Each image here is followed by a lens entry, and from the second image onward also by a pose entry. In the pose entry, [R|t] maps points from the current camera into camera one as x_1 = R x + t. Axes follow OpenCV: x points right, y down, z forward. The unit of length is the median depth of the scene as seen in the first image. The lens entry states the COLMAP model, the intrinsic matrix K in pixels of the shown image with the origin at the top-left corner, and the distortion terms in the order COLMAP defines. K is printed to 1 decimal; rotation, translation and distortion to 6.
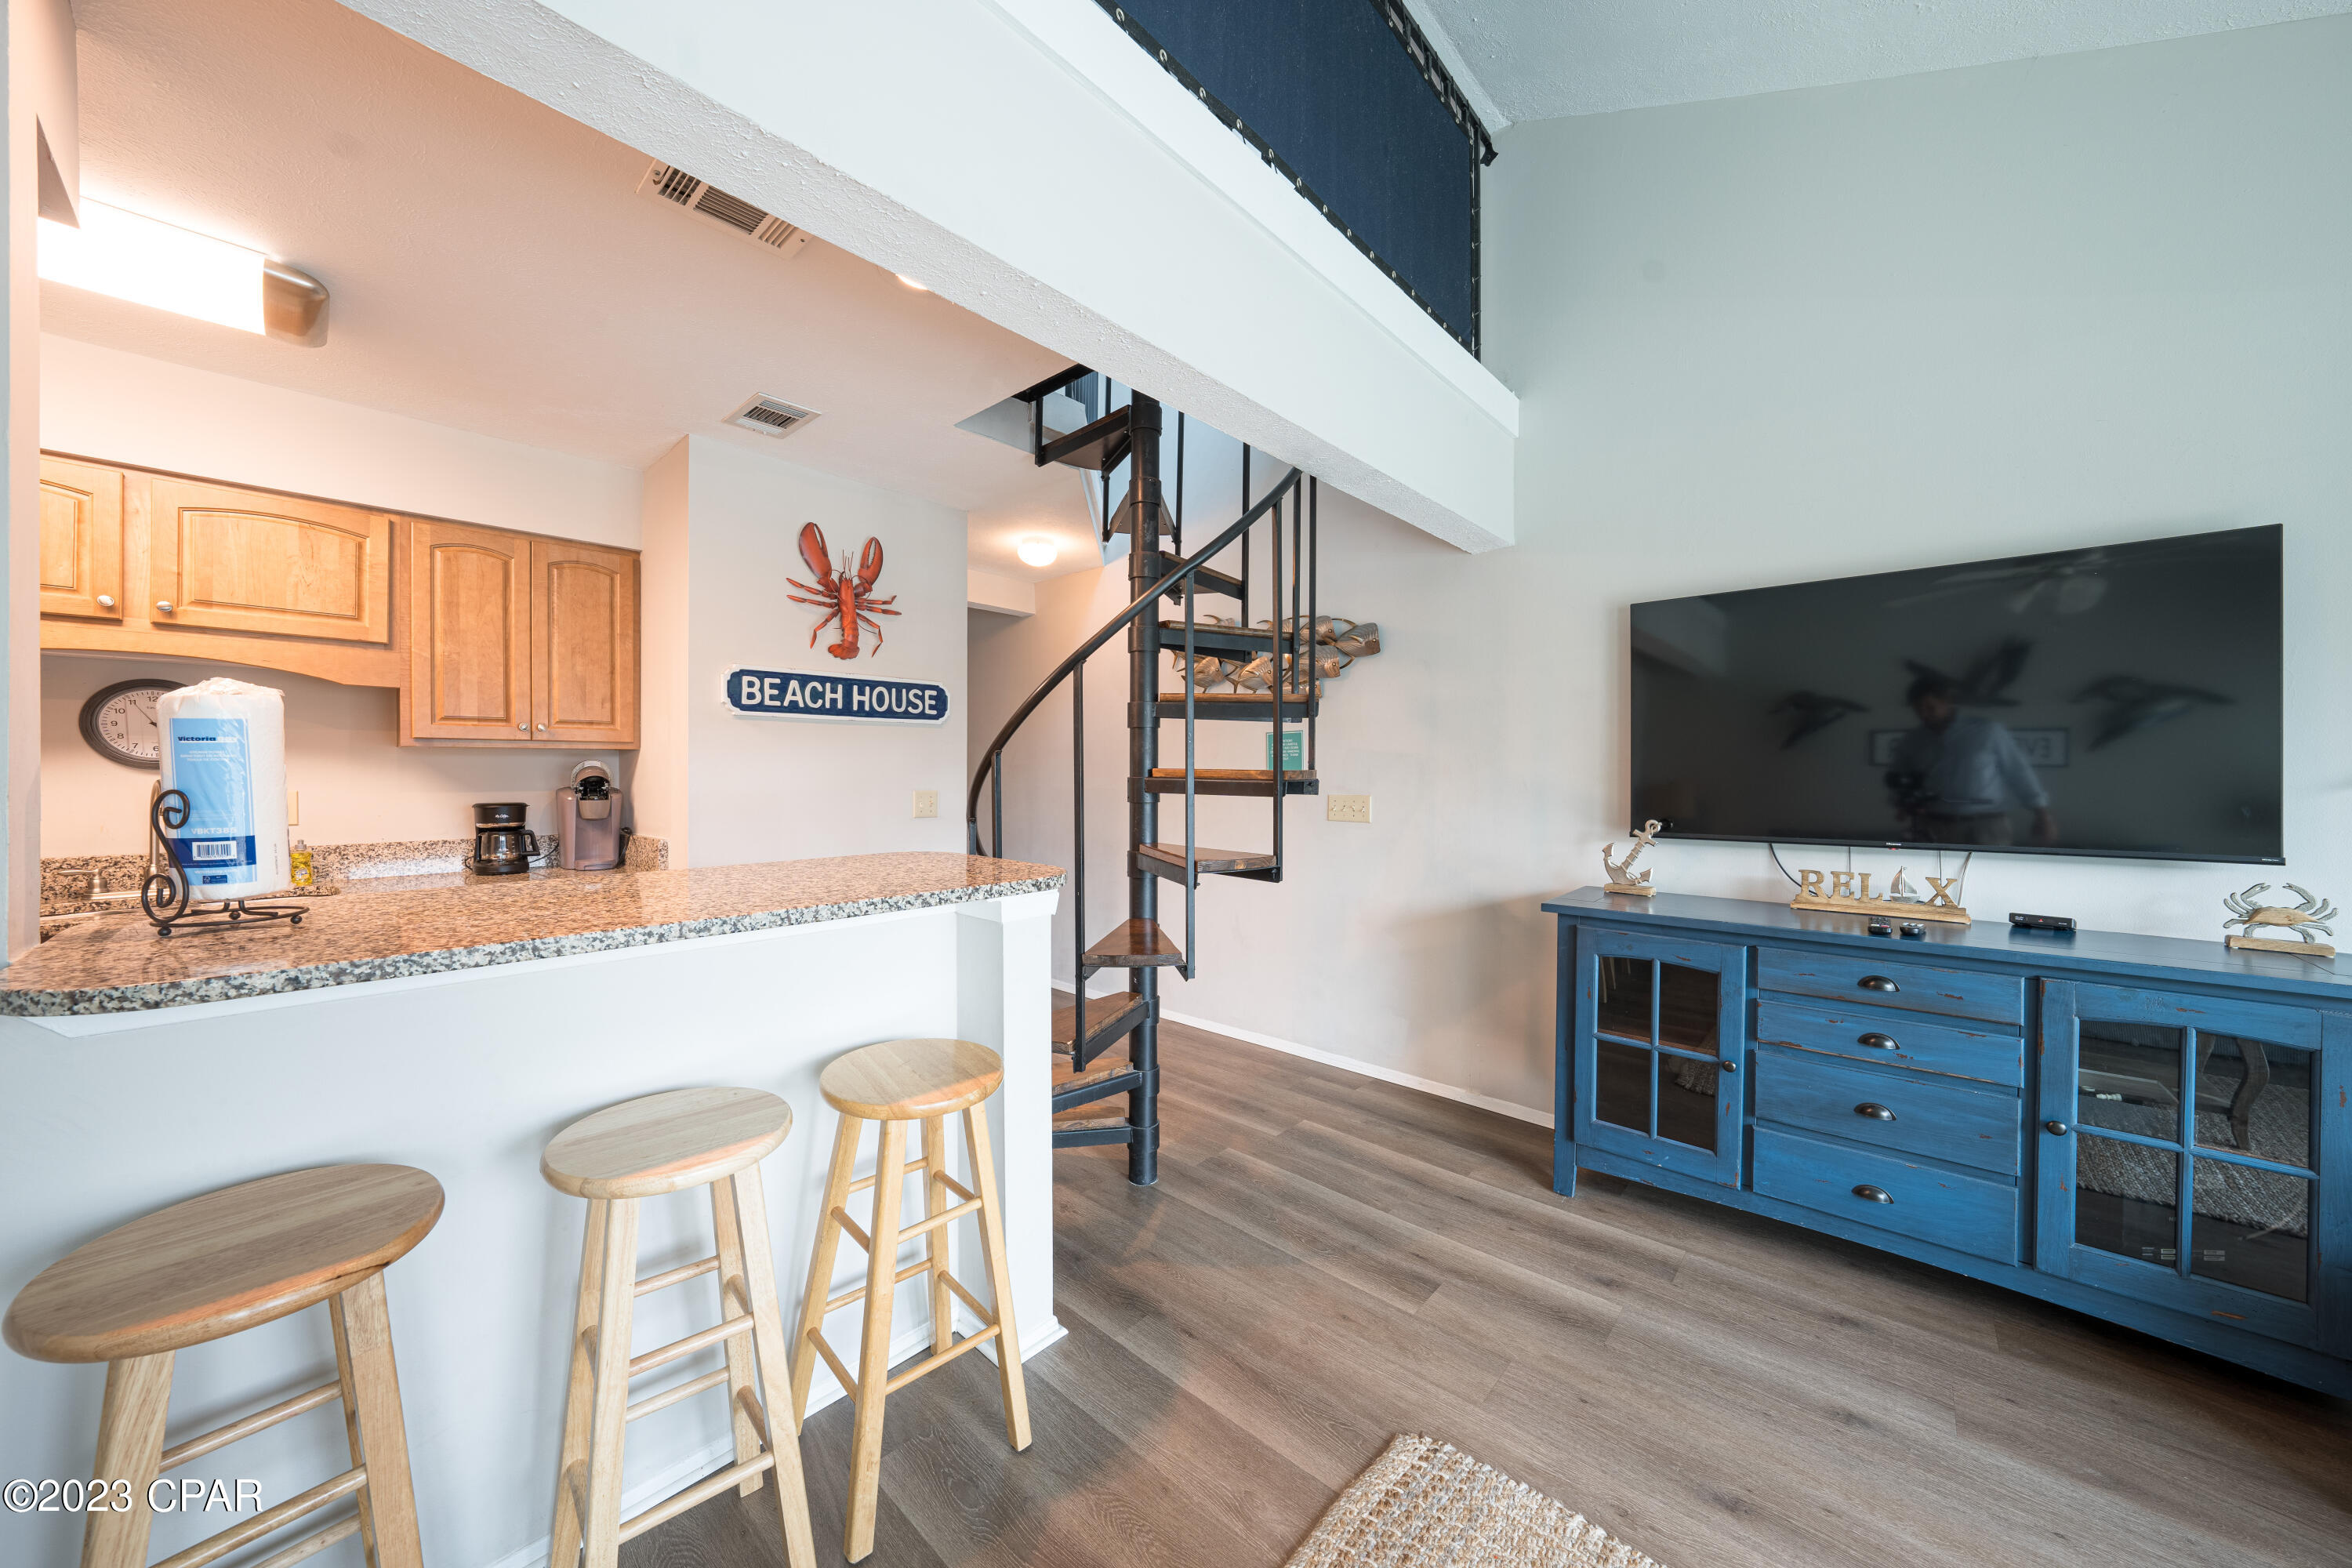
lens RADIAL K [[813.4, 0, 1180.4], [0, 813.4, 776.9], [0, 0, 1]] dist [-0.029235, 0.006481]
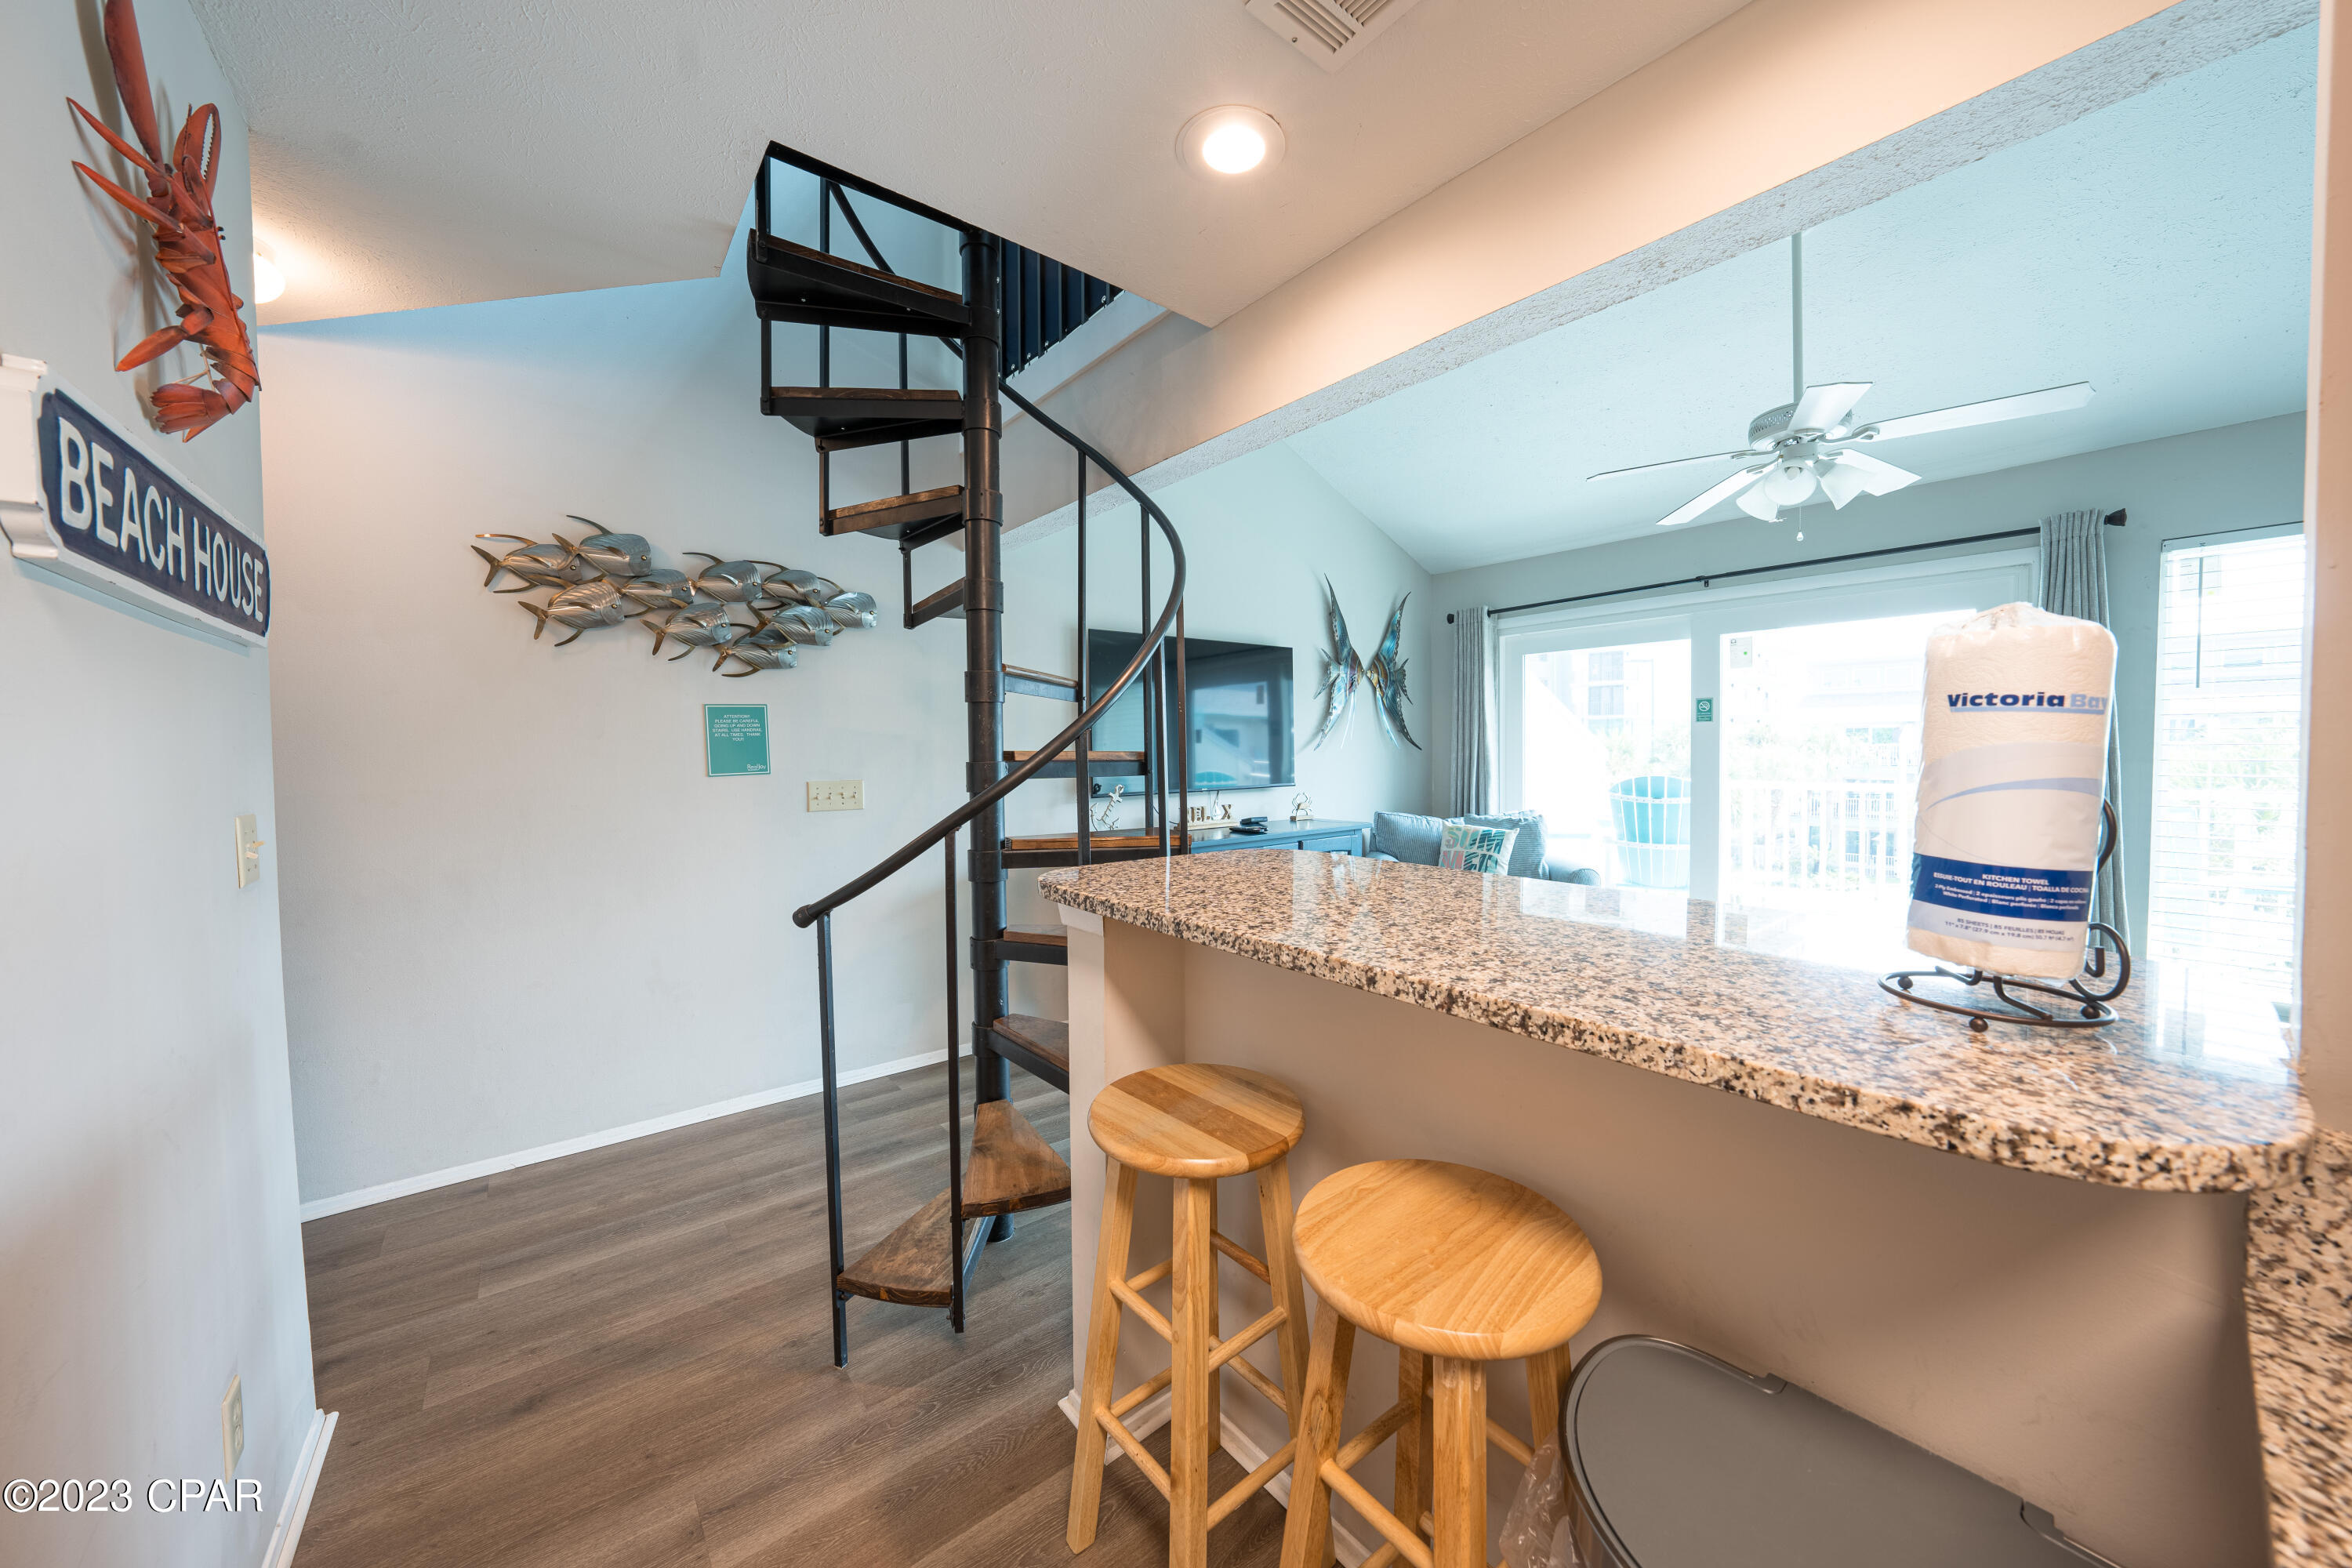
lens RADIAL K [[813.4, 0, 1180.4], [0, 813.4, 776.9], [0, 0, 1]] dist [-0.029235, 0.006481]
pose [[0.154027, -0.039037, 0.987295, -0.875152], [0.015095, 0.999196, 0.037152, -0.012801], [-0.987951, 0.009181, 0.154493, 0.704800]]
